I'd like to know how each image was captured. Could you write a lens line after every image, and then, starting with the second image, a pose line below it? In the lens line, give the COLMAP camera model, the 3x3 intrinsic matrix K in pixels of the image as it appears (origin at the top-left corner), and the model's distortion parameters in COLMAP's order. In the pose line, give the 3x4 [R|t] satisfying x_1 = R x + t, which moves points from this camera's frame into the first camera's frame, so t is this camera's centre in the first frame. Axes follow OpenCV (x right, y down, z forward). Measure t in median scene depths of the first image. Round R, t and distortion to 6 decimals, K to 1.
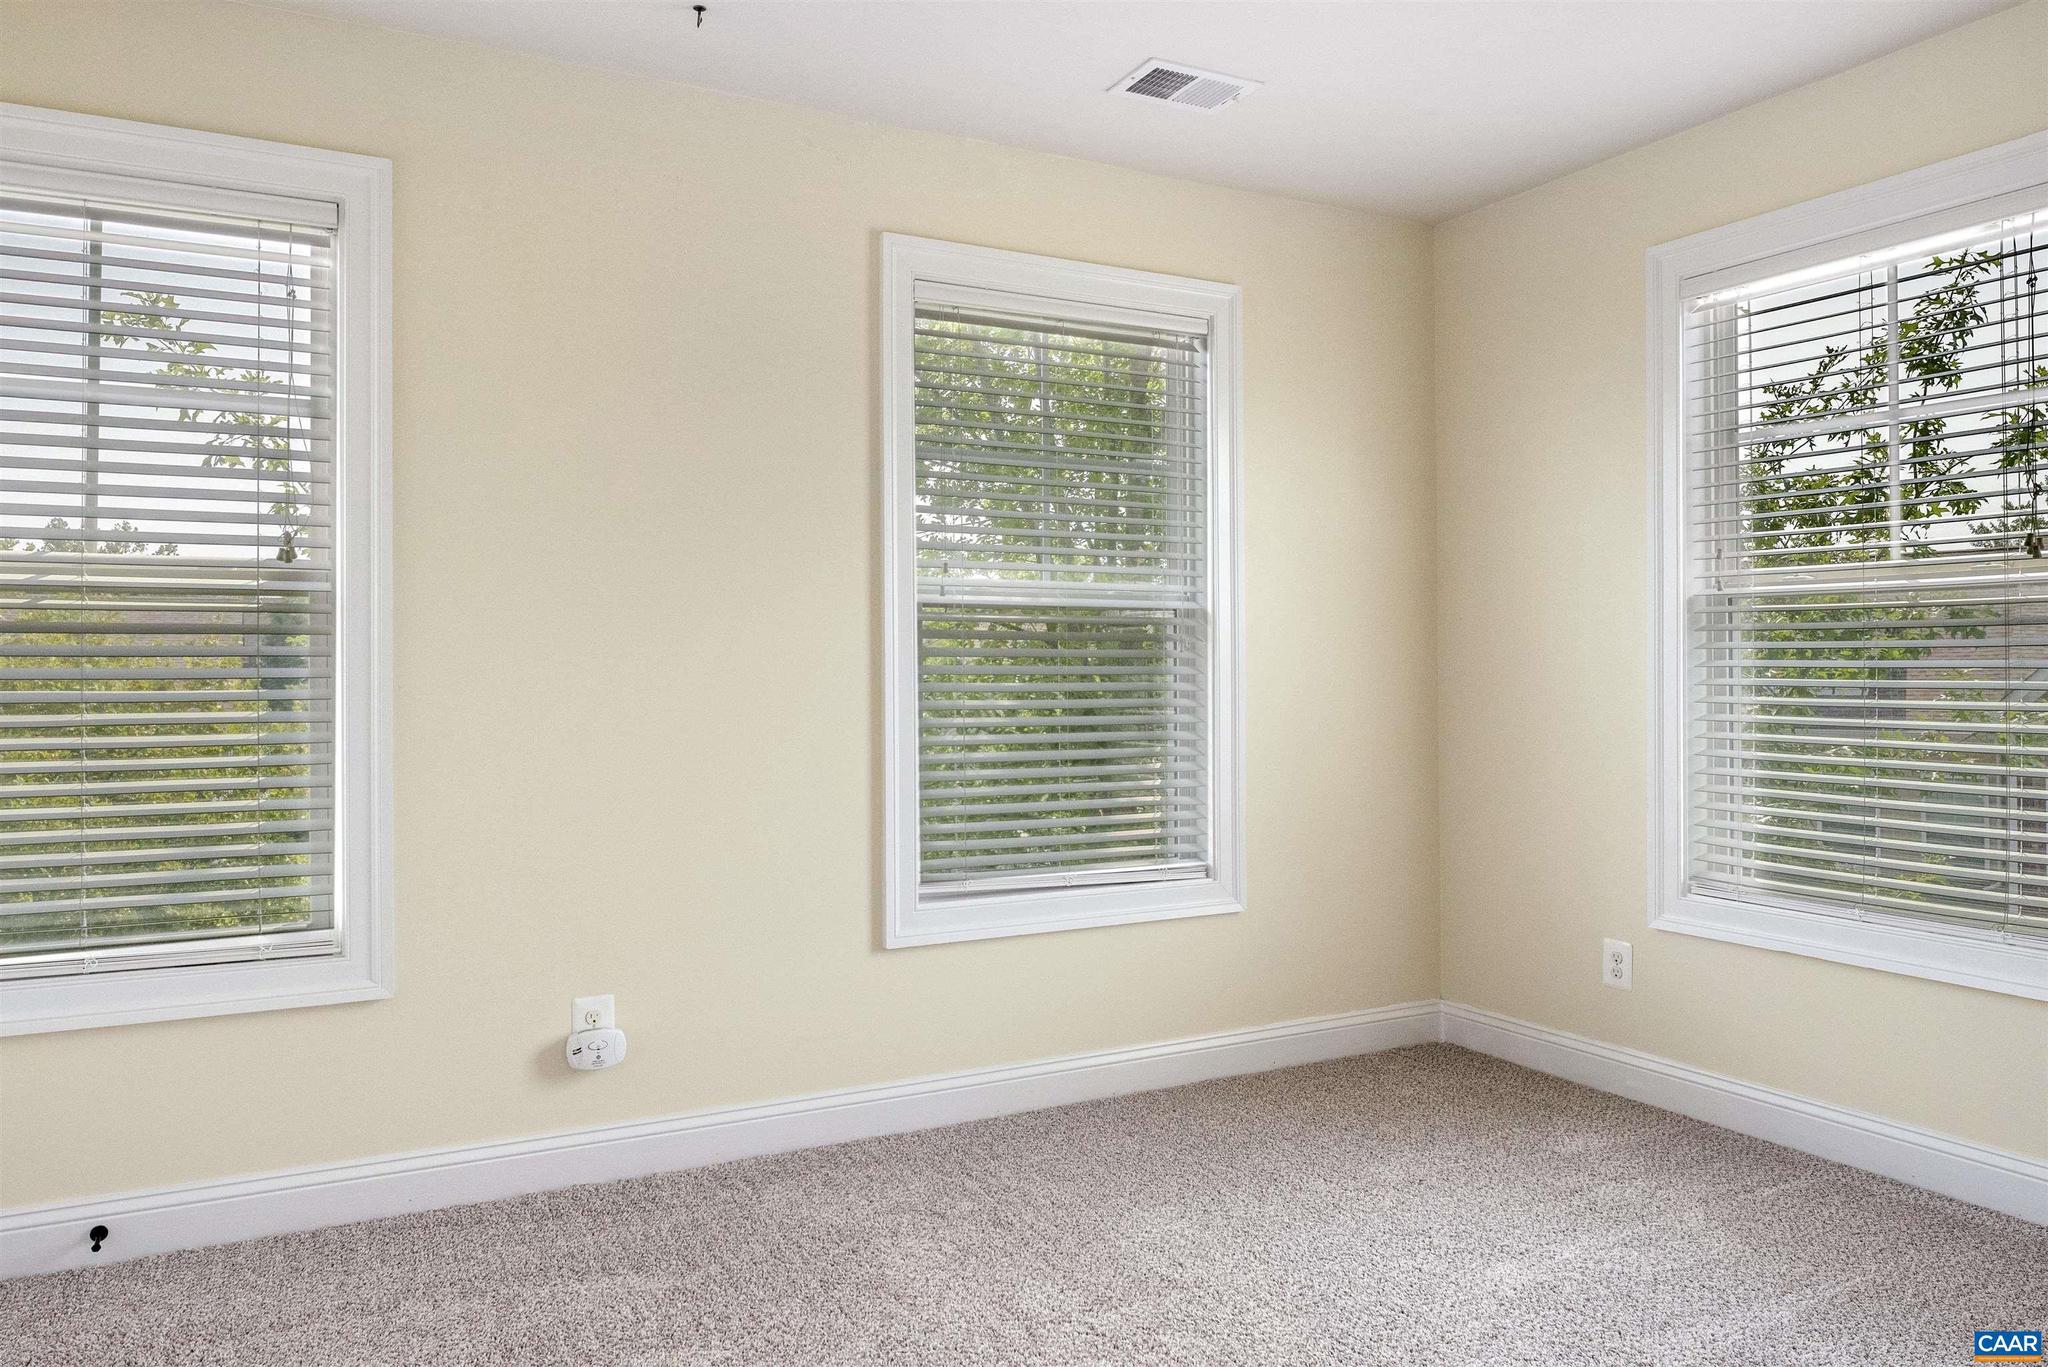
lens RADIAL K [[1391.2, 0, 1033.1], [0, 1391.2, 665.7], [0, 0, 1]] dist [0.028025, -0.004462]
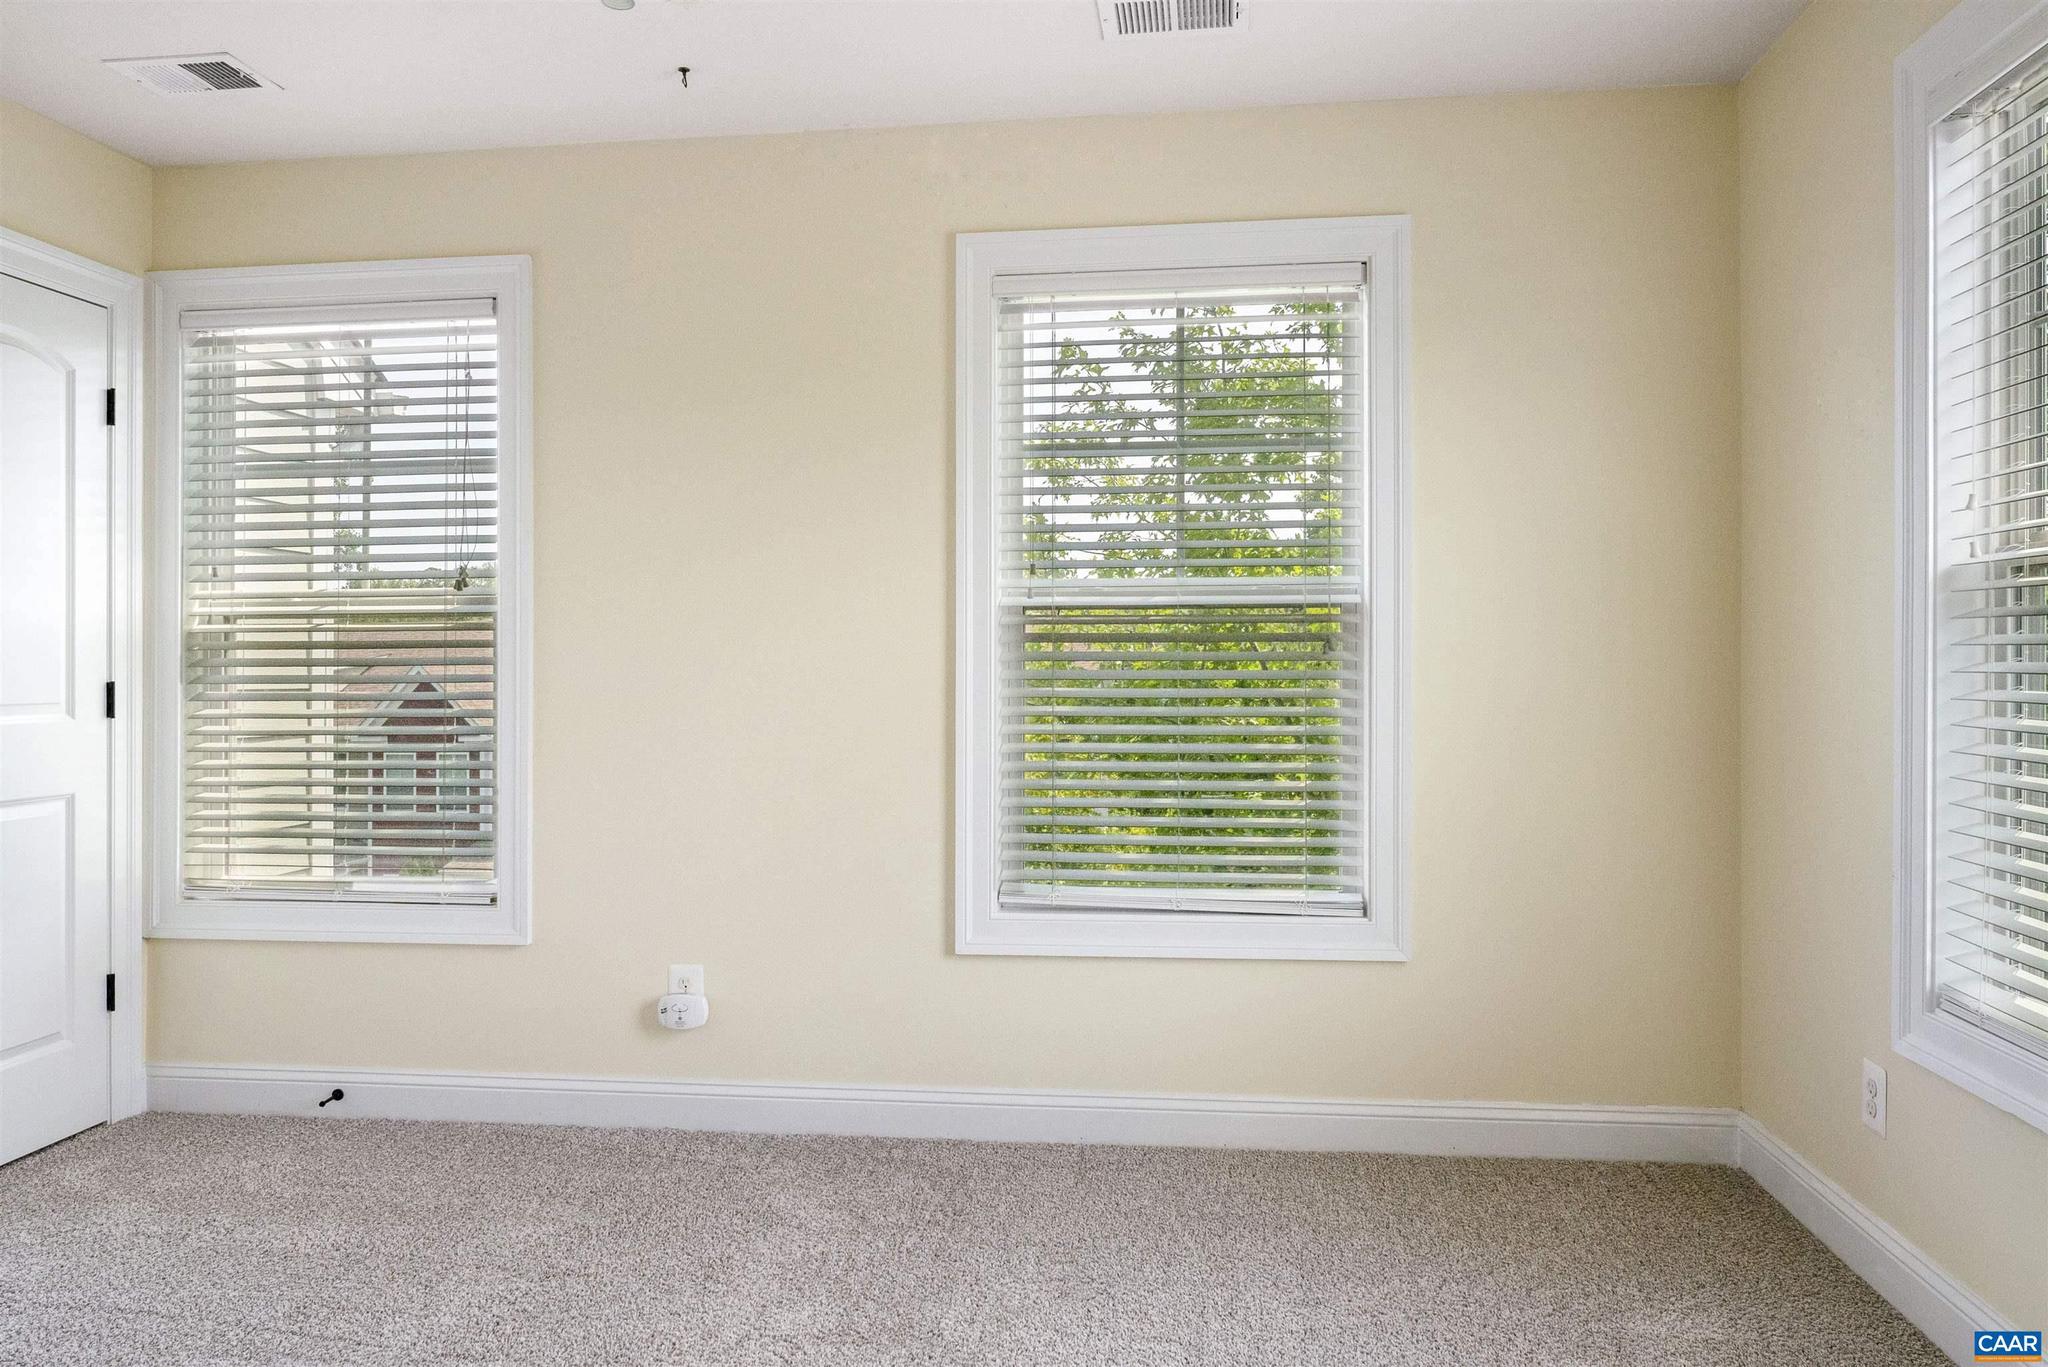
lens RADIAL K [[1391.2, 0, 1018.2], [0, 1391.2, 677.2], [0, 0, 1]] dist [0.028025, -0.004462]
pose [[0.831147, 0.001903, -0.556049, 0.487505], [0.004534, 0.999938, 0.010200, -0.005449], [0.556034, -0.010999, 0.831087, 0.195670]]
